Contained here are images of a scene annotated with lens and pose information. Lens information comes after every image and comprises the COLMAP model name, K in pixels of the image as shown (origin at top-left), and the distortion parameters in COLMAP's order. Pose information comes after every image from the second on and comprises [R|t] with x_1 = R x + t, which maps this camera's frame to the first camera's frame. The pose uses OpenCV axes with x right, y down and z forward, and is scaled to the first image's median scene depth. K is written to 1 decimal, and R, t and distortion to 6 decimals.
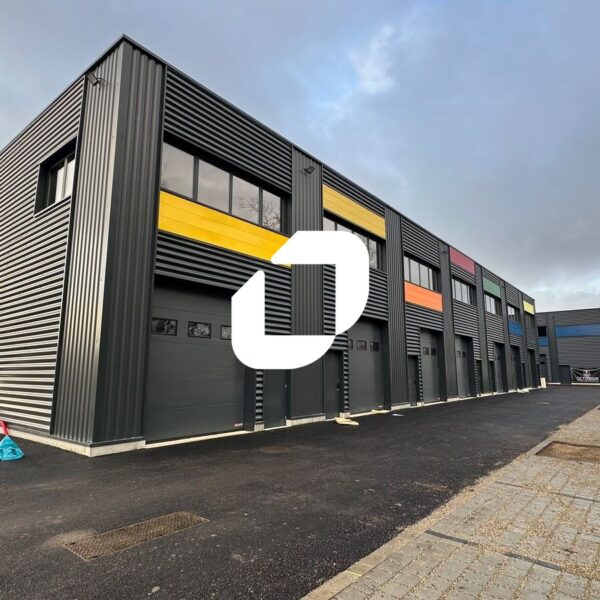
lens RADIAL K [[421.7, 0, 300.0], [0, 421.7, 300.0], [0, 0, 1]] dist [0.003961, 0.001349]
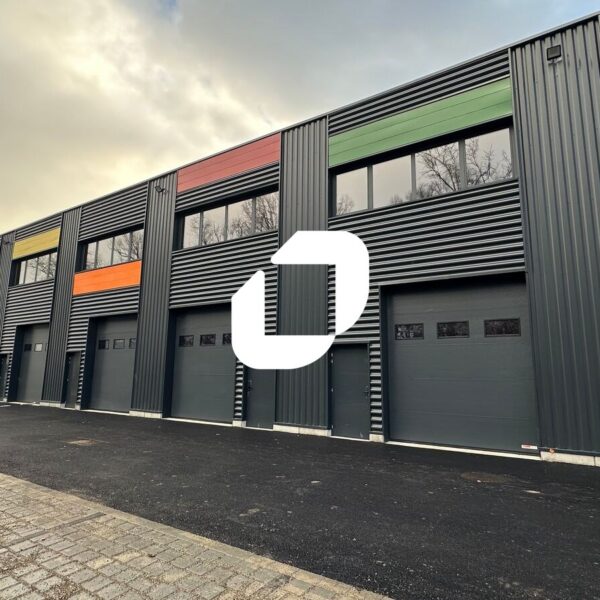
lens RADIAL K [[352.9, 0, 300.0], [0, 352.9, 323.2], [0, 0, 1]] dist [0.002883, 0.000920]
pose [[0.176951, -0.133309, -0.975150, 0.758143], [0.152877, 0.982482, -0.106570, 0.154630], [0.972274, -0.130220, 0.194231, 0.916364]]
